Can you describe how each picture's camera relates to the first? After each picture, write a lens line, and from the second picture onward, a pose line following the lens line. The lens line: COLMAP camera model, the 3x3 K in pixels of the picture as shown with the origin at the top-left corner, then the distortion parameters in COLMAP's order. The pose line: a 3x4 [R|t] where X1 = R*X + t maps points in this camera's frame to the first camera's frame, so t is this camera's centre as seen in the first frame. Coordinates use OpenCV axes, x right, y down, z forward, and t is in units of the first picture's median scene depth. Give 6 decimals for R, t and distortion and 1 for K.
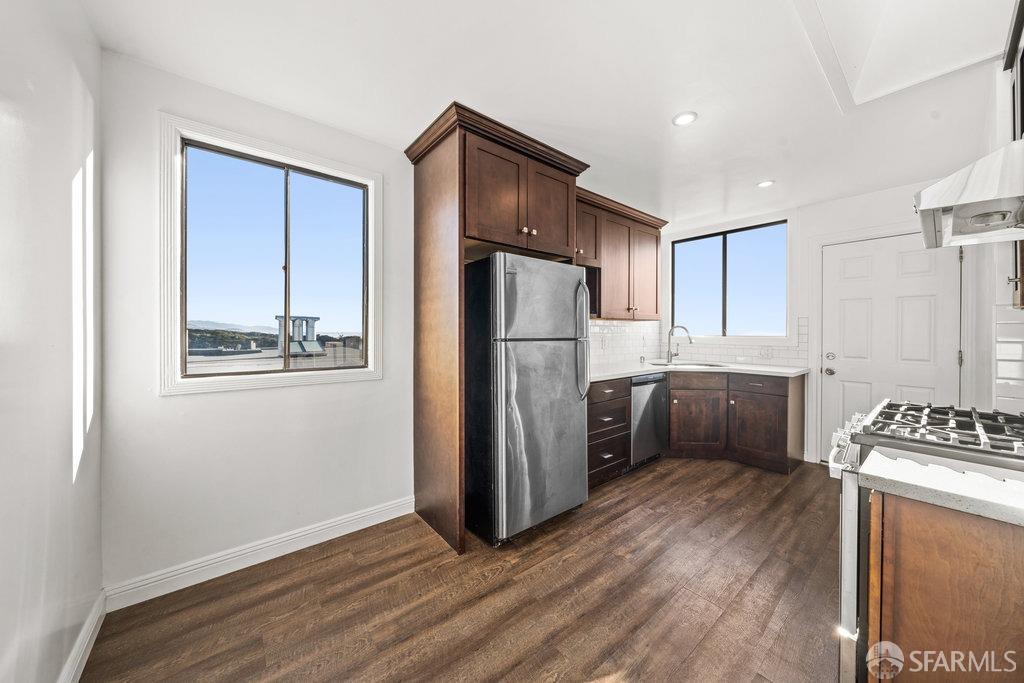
lens RADIAL K [[357.9, 0, 506.8], [0, 357.9, 333.8], [0, 0, 1]] dist [-0.001596, -0.000604]
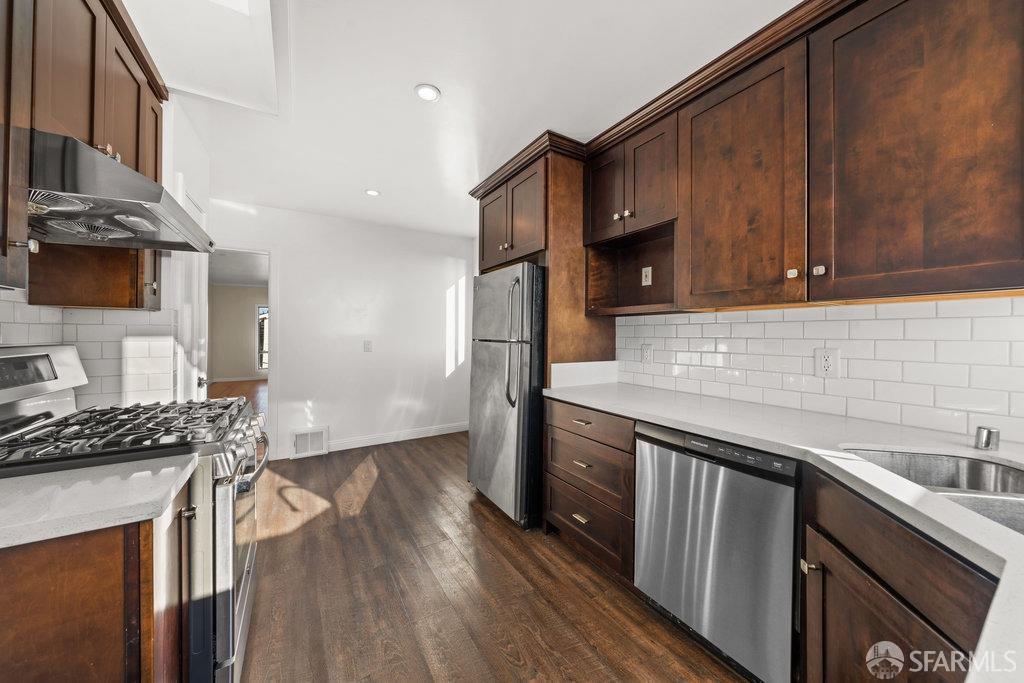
lens RADIAL K [[357.9, 0, 519.7], [0, 357.9, 335.9], [0, 0, 1]] dist [-0.001596, -0.000604]
pose [[-0.125396, 0.006796, -0.992083, 0.919836], [-0.009768, 0.999920, 0.008085, -0.008355], [0.992059, 0.010704, -0.125320, 0.919034]]
